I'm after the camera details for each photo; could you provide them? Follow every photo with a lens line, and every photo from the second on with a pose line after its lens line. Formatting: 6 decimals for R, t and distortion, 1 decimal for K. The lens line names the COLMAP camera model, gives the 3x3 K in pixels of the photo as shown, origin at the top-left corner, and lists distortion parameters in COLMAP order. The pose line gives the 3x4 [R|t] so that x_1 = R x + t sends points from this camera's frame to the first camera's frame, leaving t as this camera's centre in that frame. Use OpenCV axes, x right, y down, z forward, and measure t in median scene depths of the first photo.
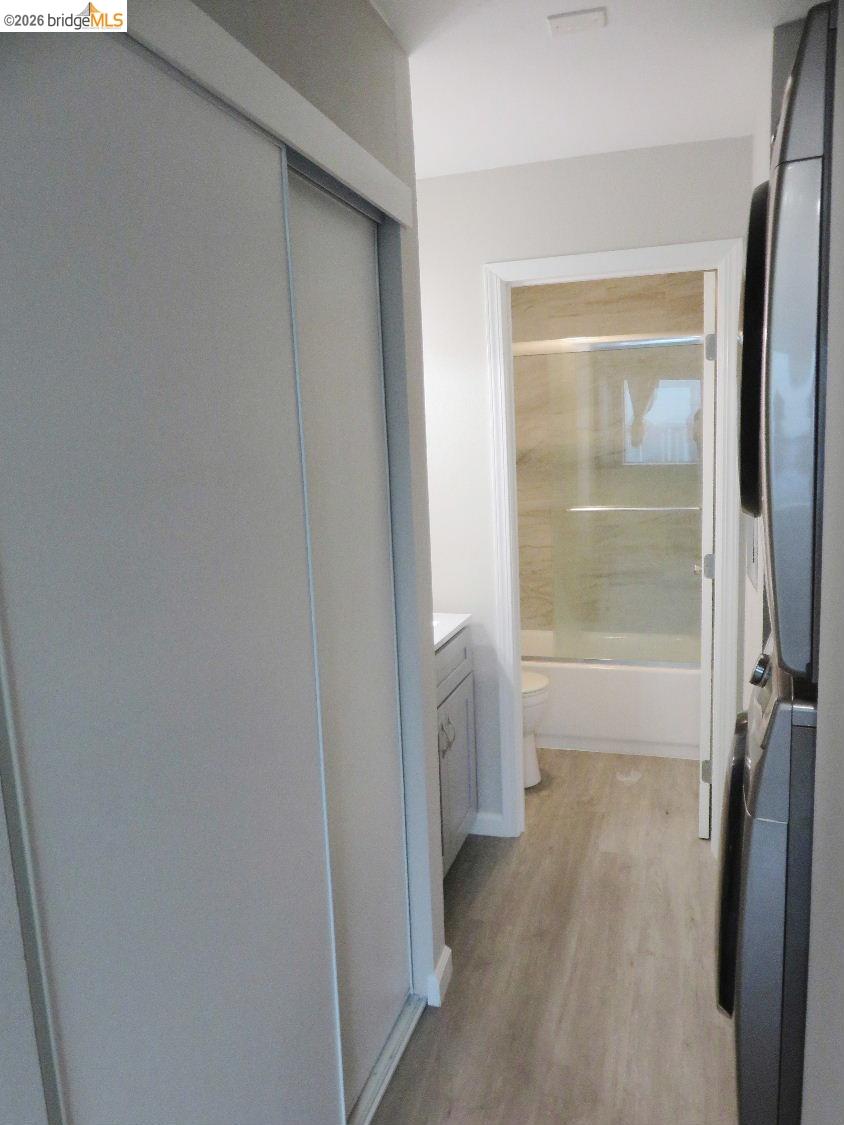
lens RADIAL K [[843.4, 0, 421.9], [0, 843.4, 573.6], [0, 0, 1]] dist [-0.015934, -0.001085]
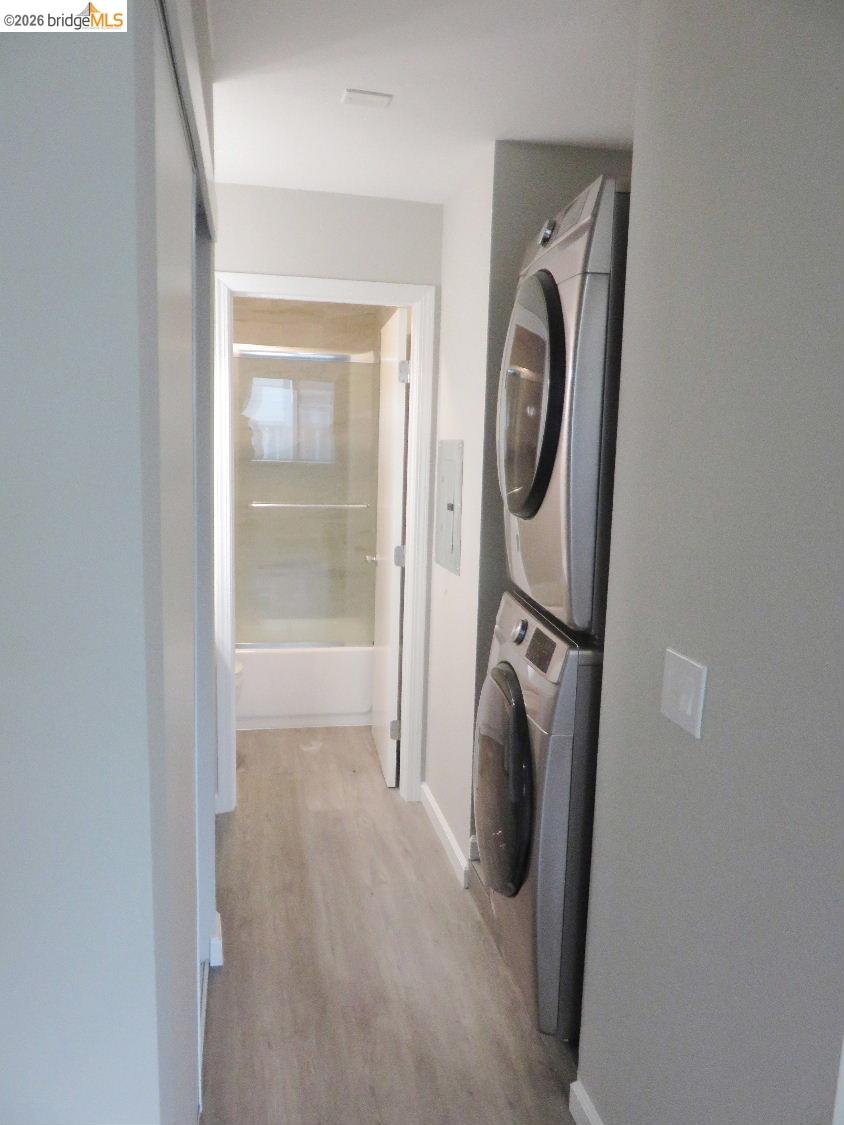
lens RADIAL K [[835.4, 0, 425.8], [0, 835.4, 578.3], [0, 0, 1]] dist [0.082079, -0.258442]
pose [[0.868936, -0.018381, 0.494583, -0.214937], [0.011389, 0.999788, 0.017147, 0.001495], [-0.494794, -0.009267, 0.868961, -0.049196]]
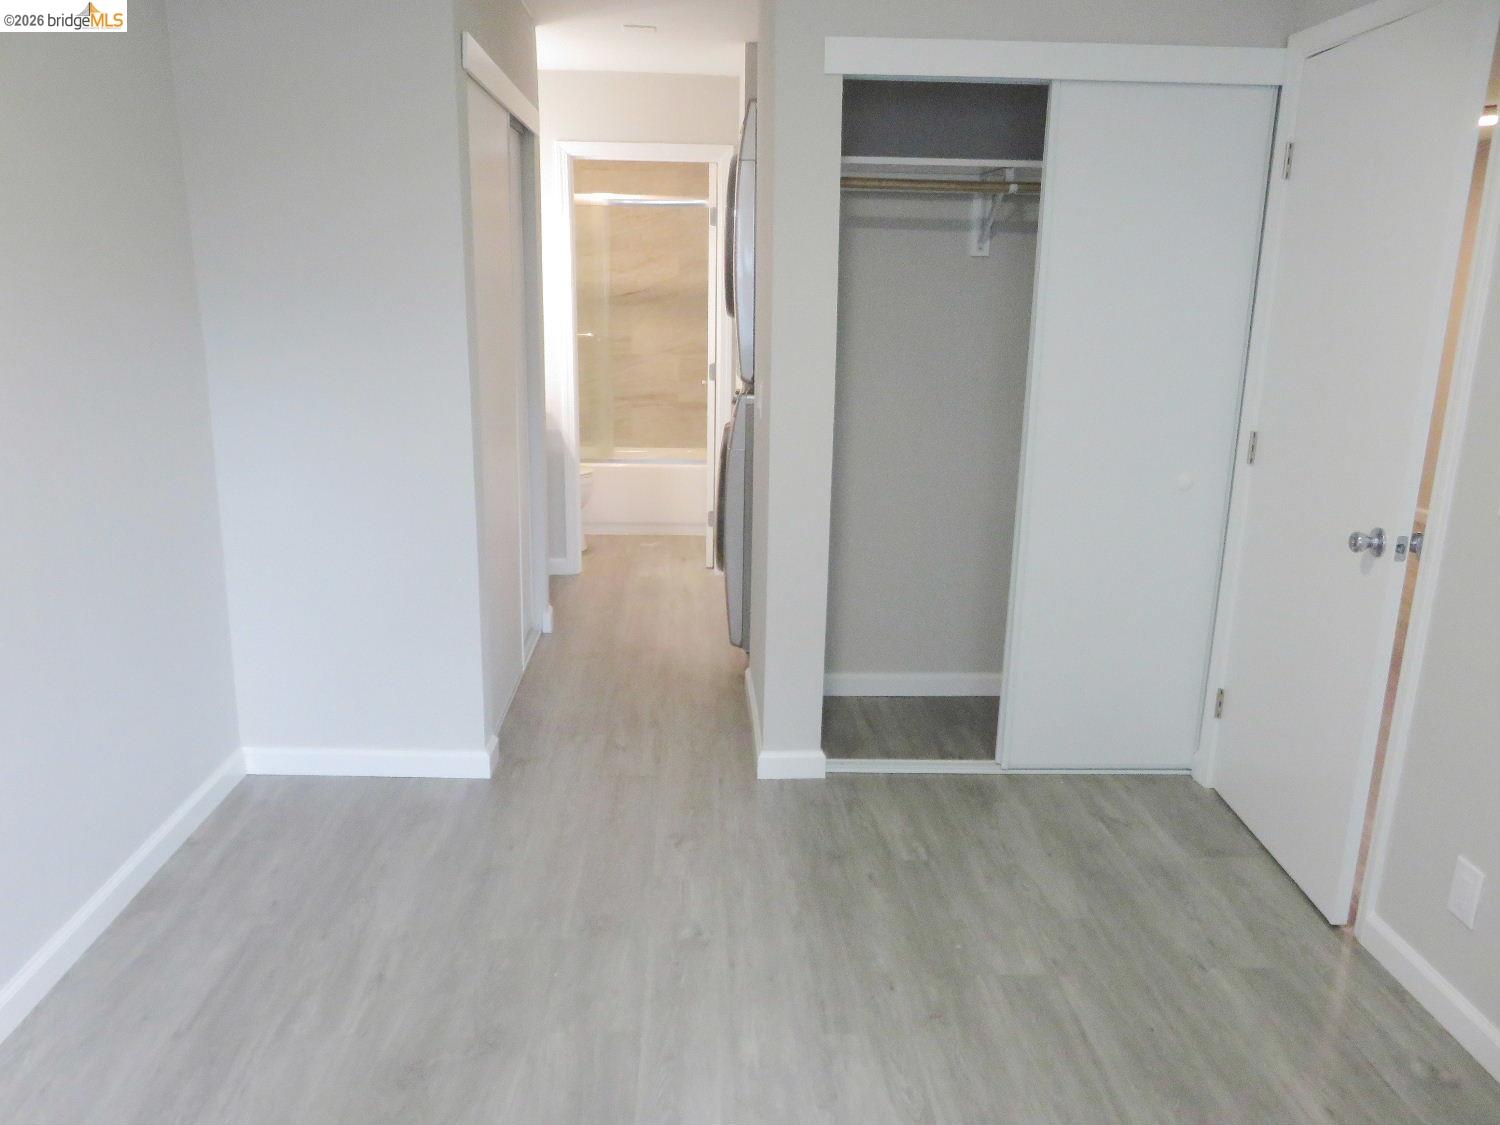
lens RADIAL K [[1124.6, 0, 750.0], [0, 1124.6, 562.5], [0, 0, 1]] dist [-0.015934, -0.001085]
pose [[0.935975, -0.028853, 0.350881, -0.284074], [-0.000666, 0.996489, 0.083719, 0.158290], [-0.352065, -0.078593, 0.932670, -0.844703]]
